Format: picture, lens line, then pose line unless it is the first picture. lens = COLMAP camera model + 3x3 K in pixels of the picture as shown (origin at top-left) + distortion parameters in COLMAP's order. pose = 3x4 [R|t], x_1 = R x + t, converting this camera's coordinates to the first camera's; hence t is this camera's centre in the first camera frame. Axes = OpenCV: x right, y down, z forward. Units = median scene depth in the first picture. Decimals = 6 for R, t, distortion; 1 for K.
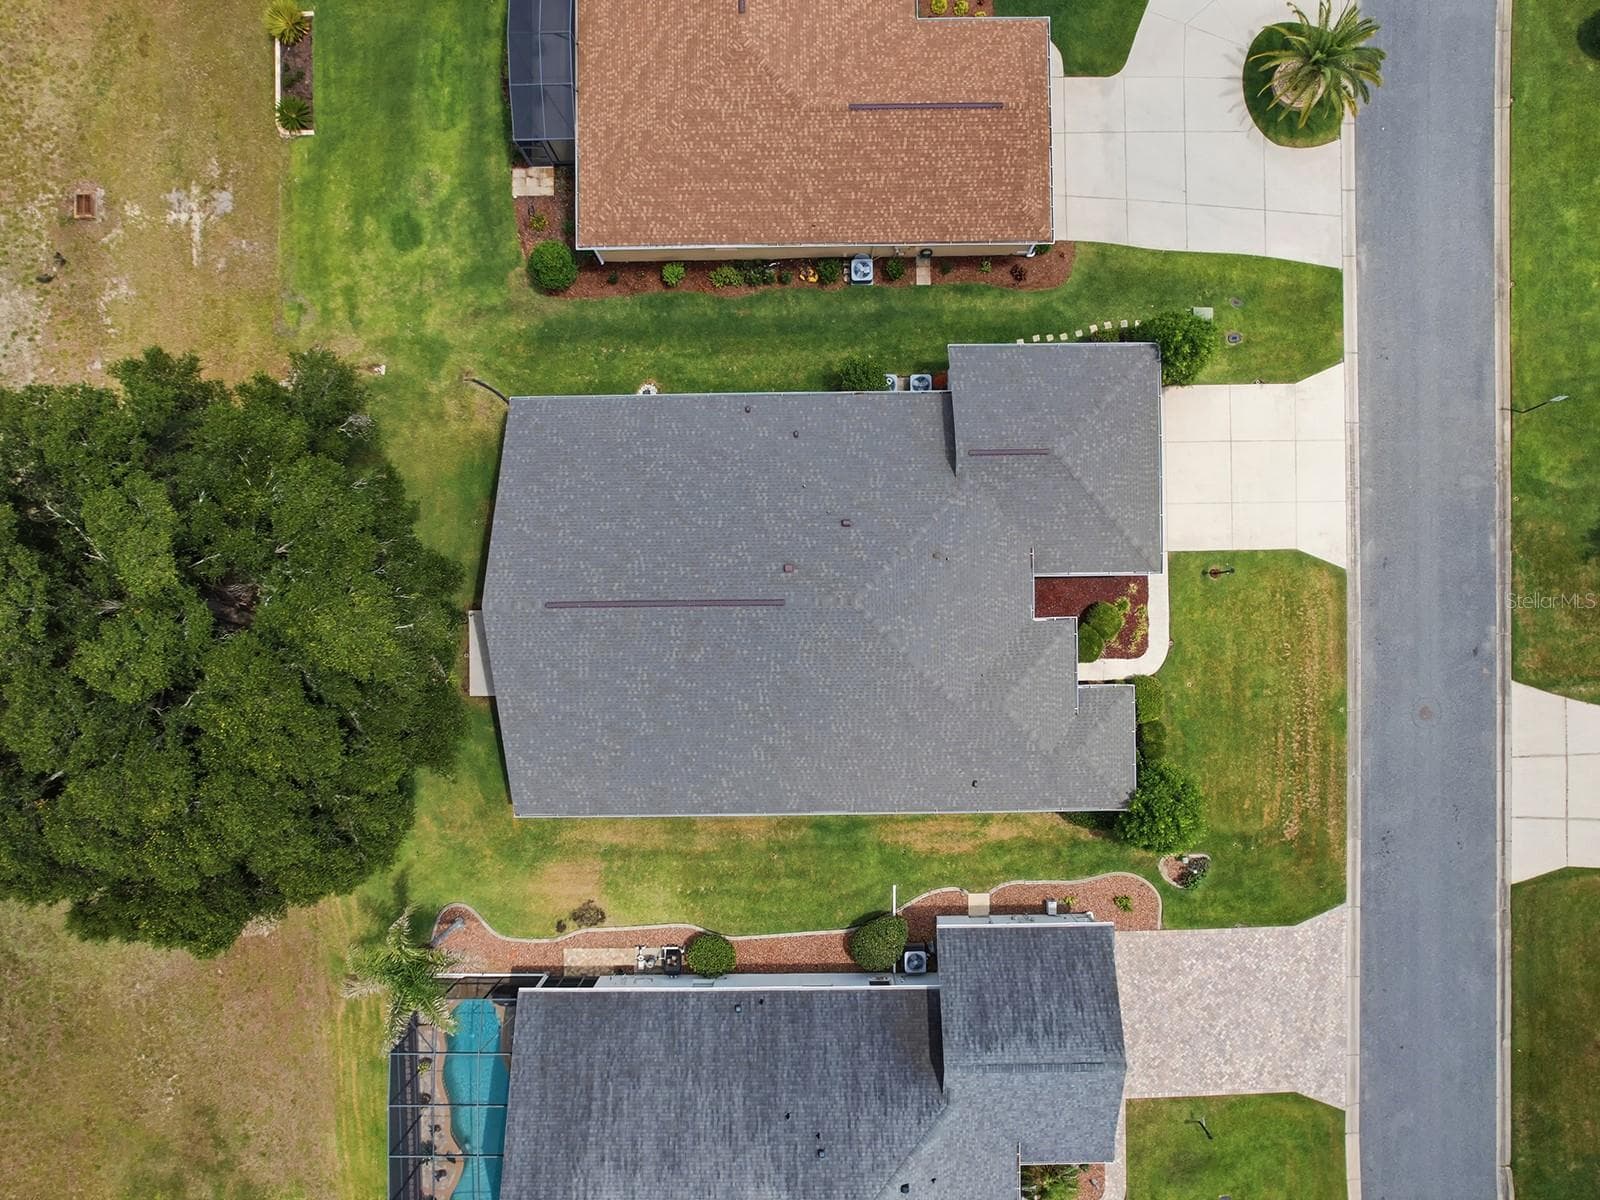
lens RADIAL K [[1148.6, 0, 805.8], [0, 1148.6, 623.6], [0, 0, 1]] dist [-0.086773, 0.078997]
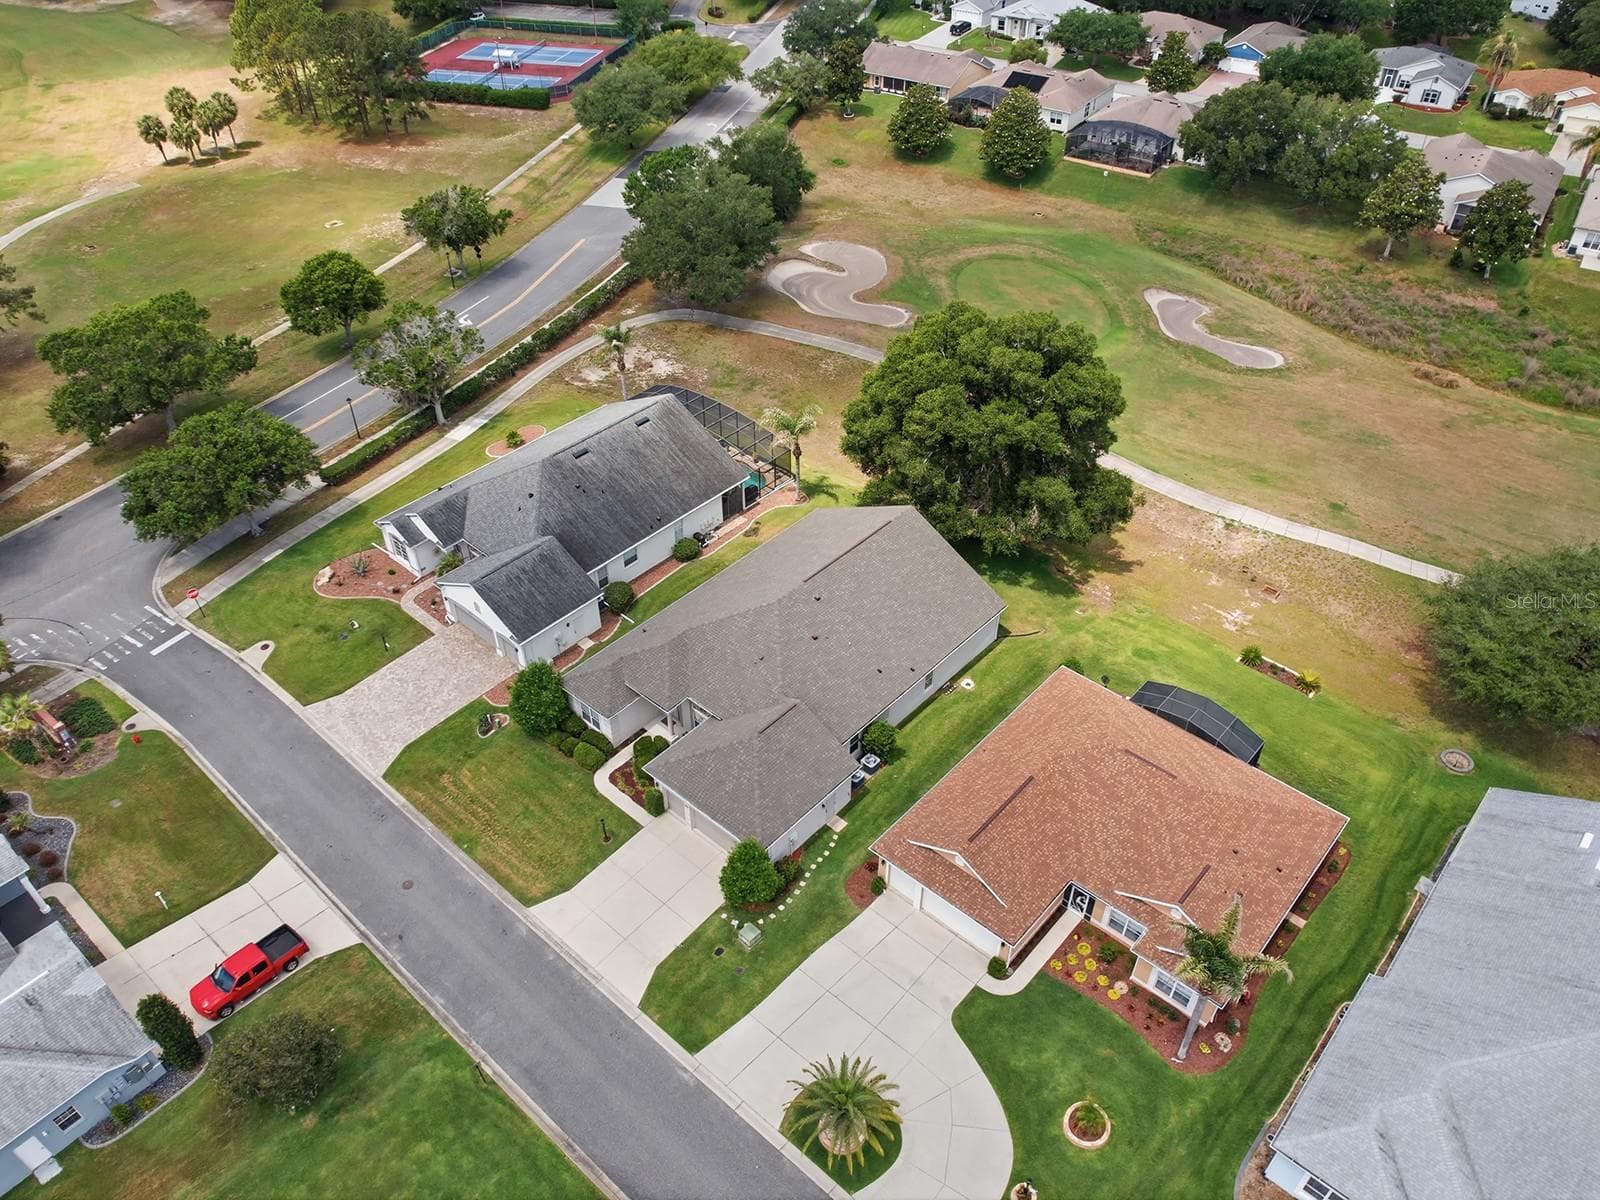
lens RADIAL K [[1148.6, 0, 805.8], [0, 1148.6, 623.6], [0, 0, 1]] dist [-0.086773, 0.078997]
pose [[-0.673943, 0.481917, -0.559961, 0.826536], [-0.738780, -0.442111, 0.508668, -0.783585], [-0.002429, 0.756501, 0.653988, -0.073201]]
